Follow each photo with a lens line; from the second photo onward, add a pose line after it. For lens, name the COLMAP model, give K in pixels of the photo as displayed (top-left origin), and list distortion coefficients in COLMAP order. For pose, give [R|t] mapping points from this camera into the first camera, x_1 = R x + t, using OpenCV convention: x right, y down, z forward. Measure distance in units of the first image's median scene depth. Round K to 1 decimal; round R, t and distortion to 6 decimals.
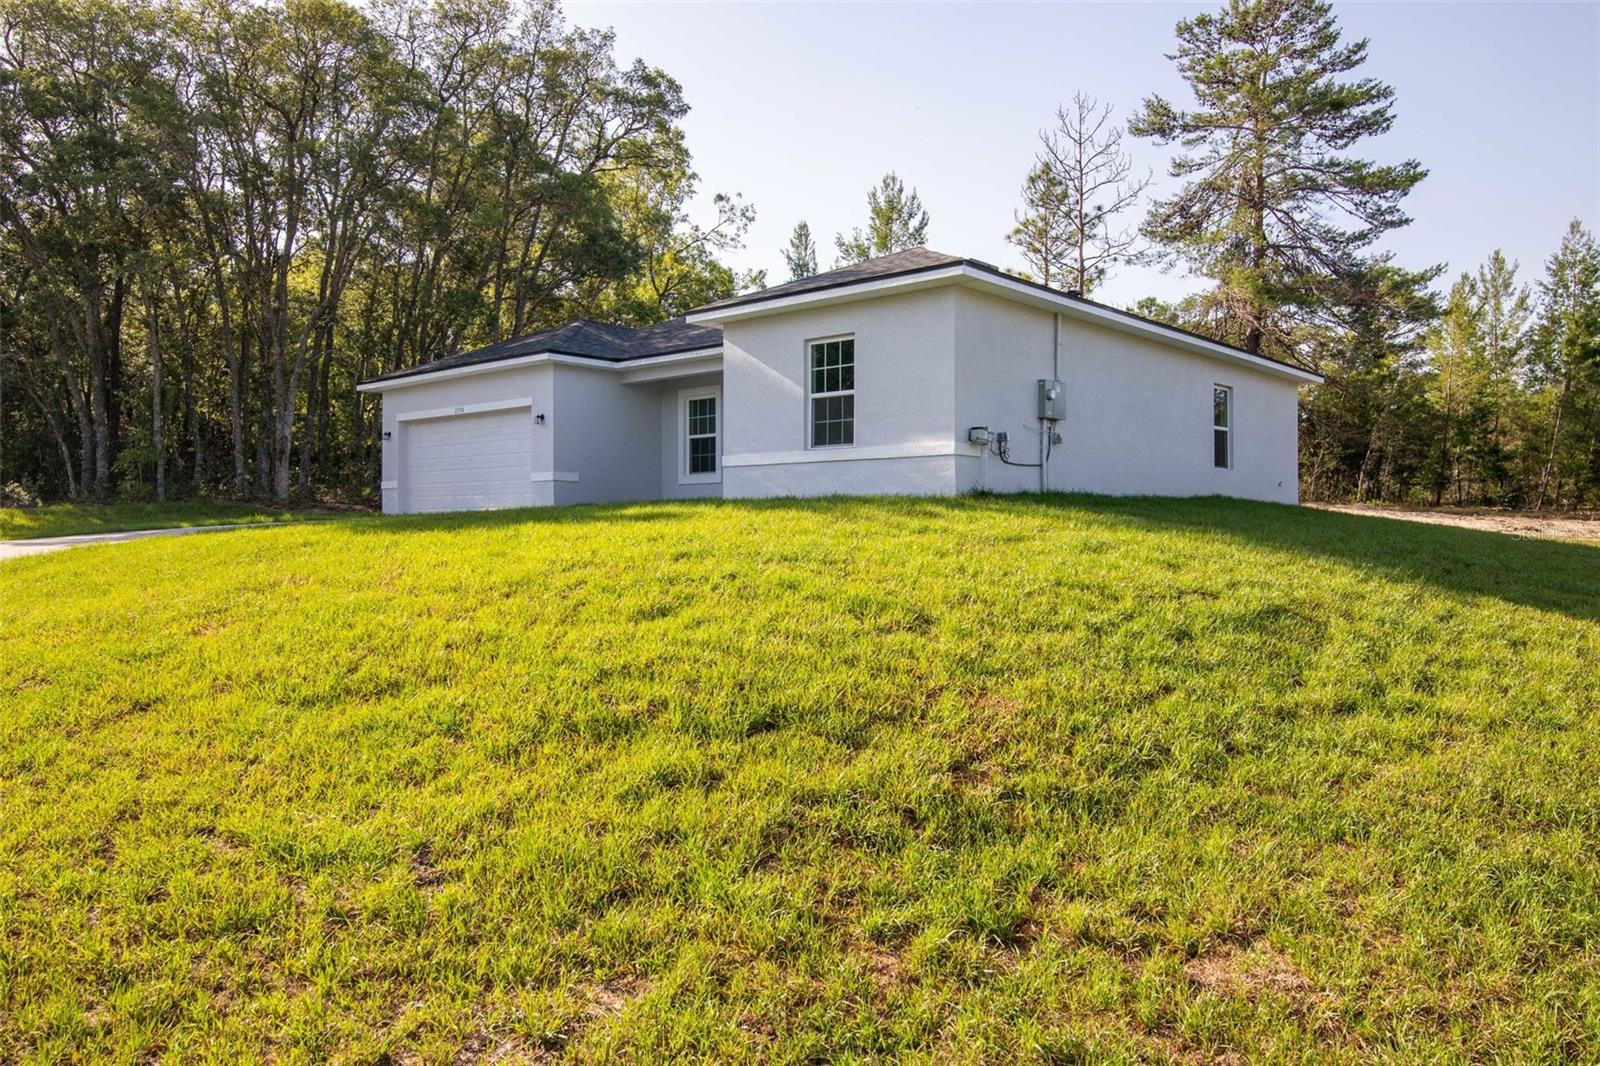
lens RADIAL K [[1272.9, 0, 800.0], [0, 1272.9, 533.0], [0, 0, 1]] dist [-0.012620, -0.005070]
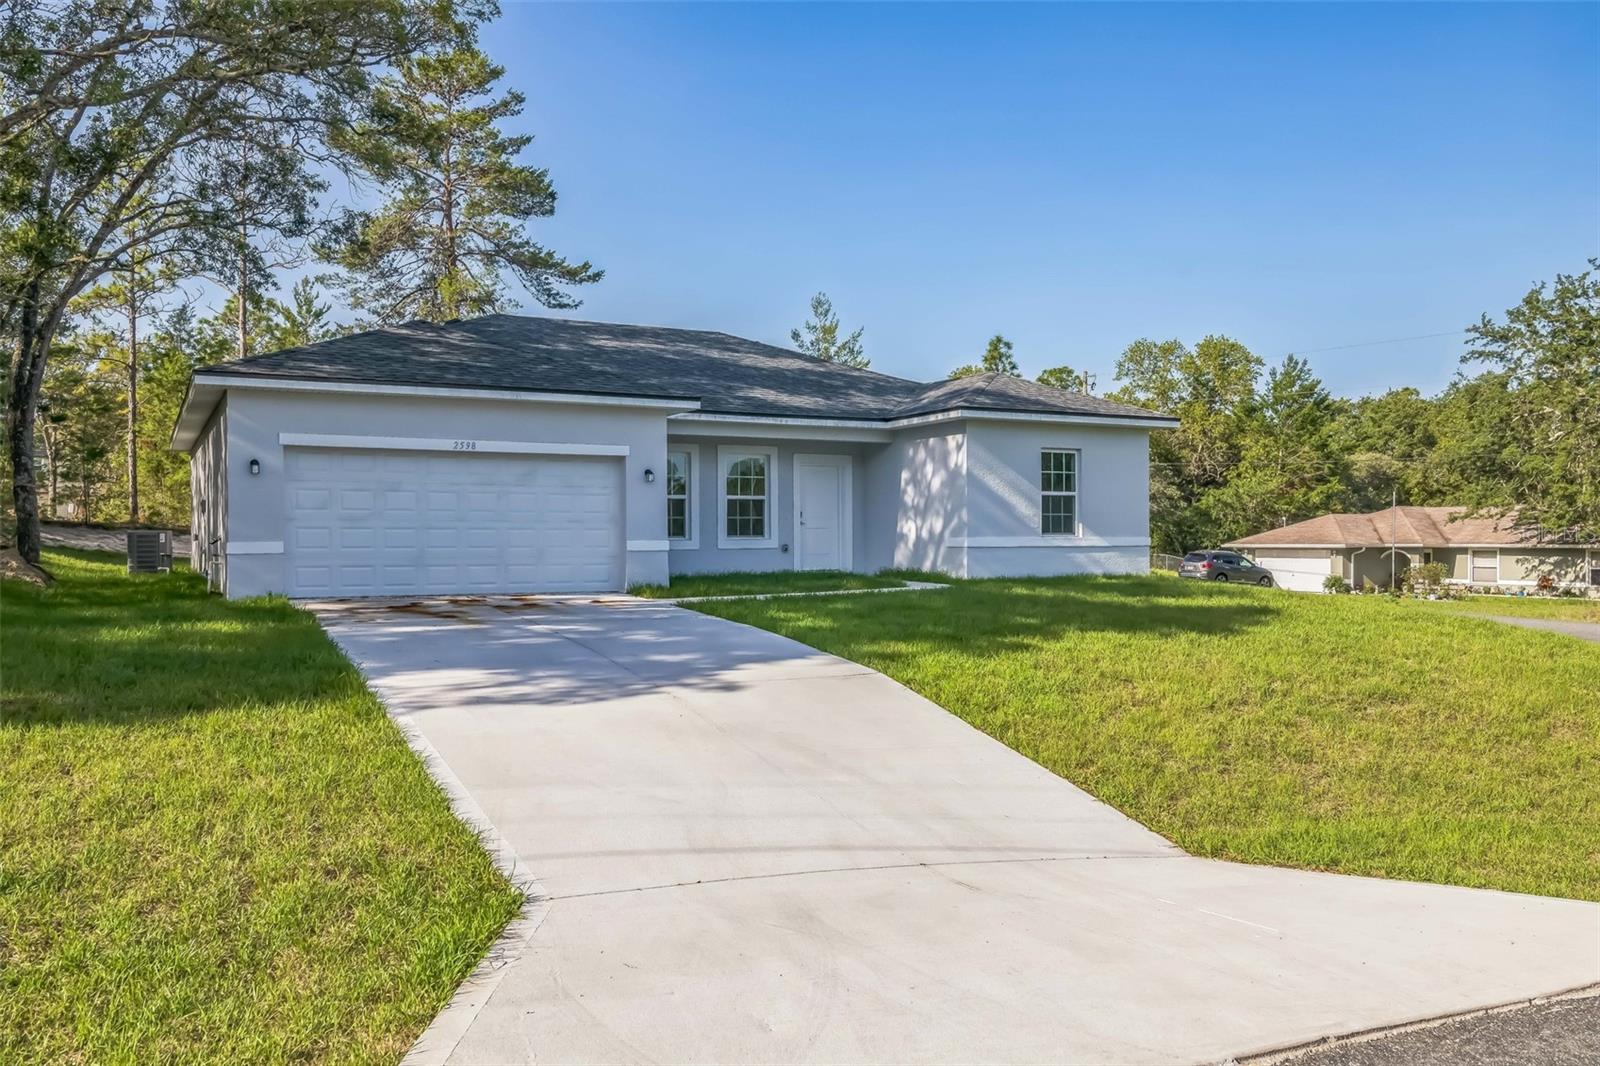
lens RADIAL K [[1297.2, 0, 840.9], [0, 1297.2, 534.6], [0, 0, 1]] dist [0.004872, 0.002232]
pose [[0.280108, -0.002238, 0.959966, -1.020136], [-0.002885, 0.999991, 0.003173, -0.056979], [-0.959964, -0.003658, 0.280099, 0.672609]]
